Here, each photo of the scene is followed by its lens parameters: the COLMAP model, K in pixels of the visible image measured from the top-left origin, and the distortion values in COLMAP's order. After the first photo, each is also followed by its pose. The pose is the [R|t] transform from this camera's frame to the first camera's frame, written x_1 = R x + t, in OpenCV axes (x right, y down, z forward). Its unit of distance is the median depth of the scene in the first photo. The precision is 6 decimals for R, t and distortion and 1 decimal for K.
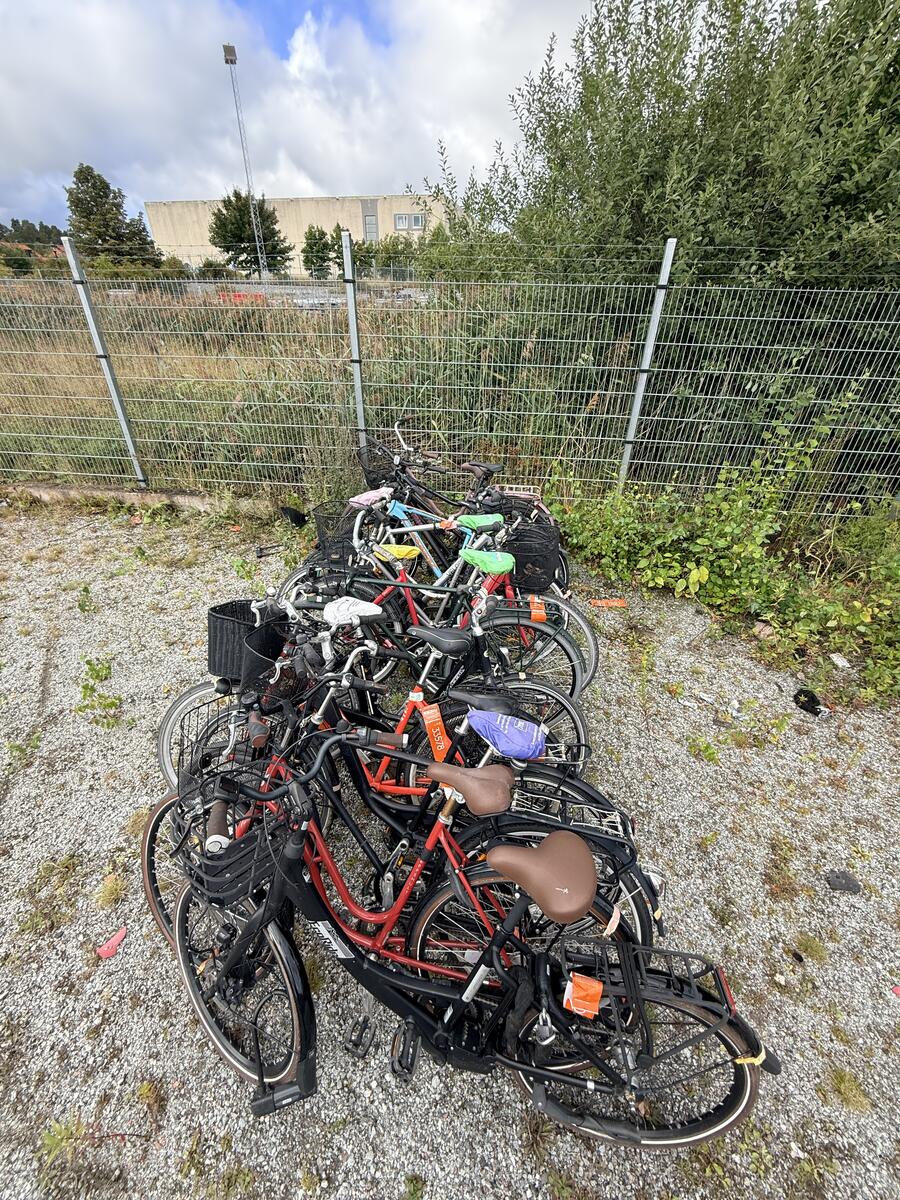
lens RADIAL K [[478.5, 0, 455.5], [0, 478.5, 595.1], [0, 0, 1]] dist [-0.002840, 0.000705]
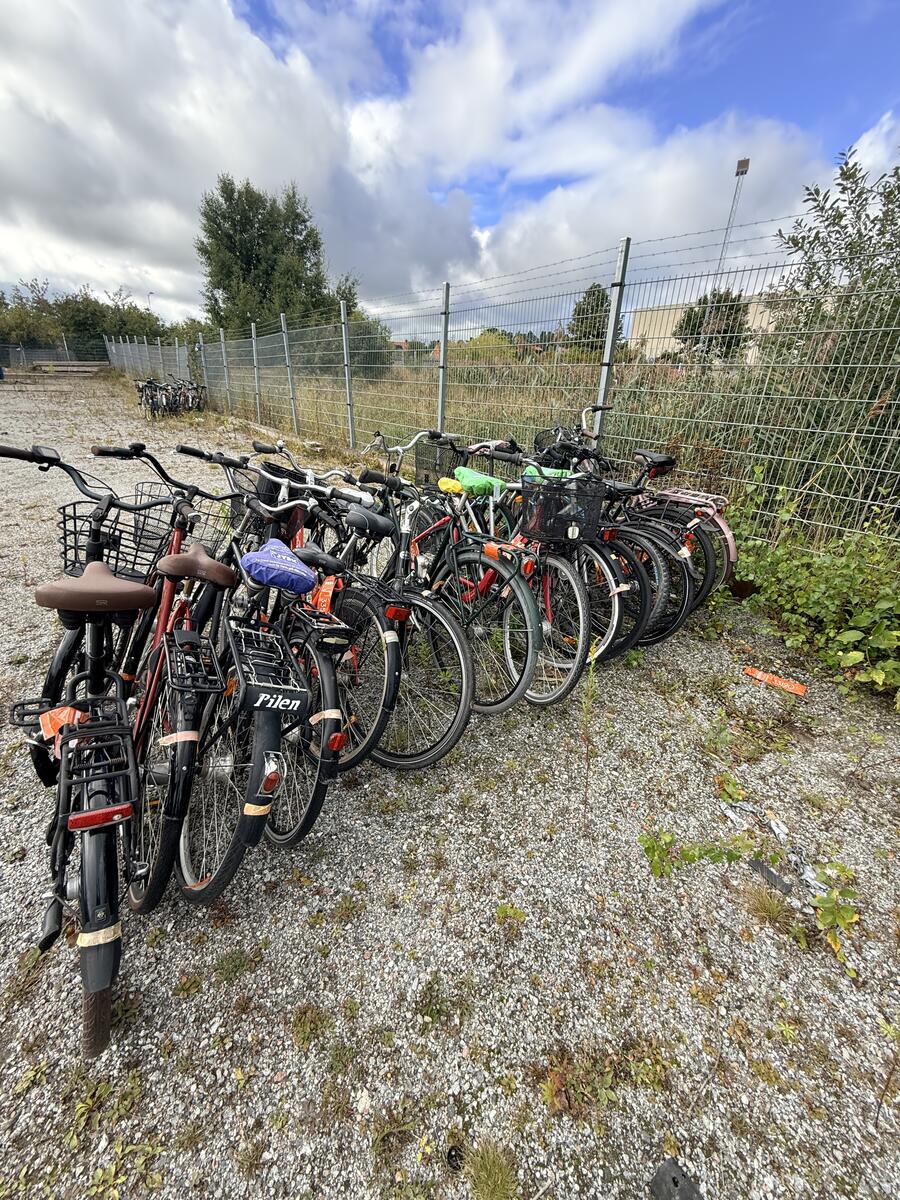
lens RADIAL K [[478.5, 0, 448.3], [0, 478.5, 591.7], [0, 0, 1]] dist [-0.002840, 0.000705]
pose [[0.696195, 0.296579, -0.653722, 0.613211], [-0.391738, 0.920077, 0.000229, 0.123472], [0.601543, 0.255929, 0.756734, 0.299005]]
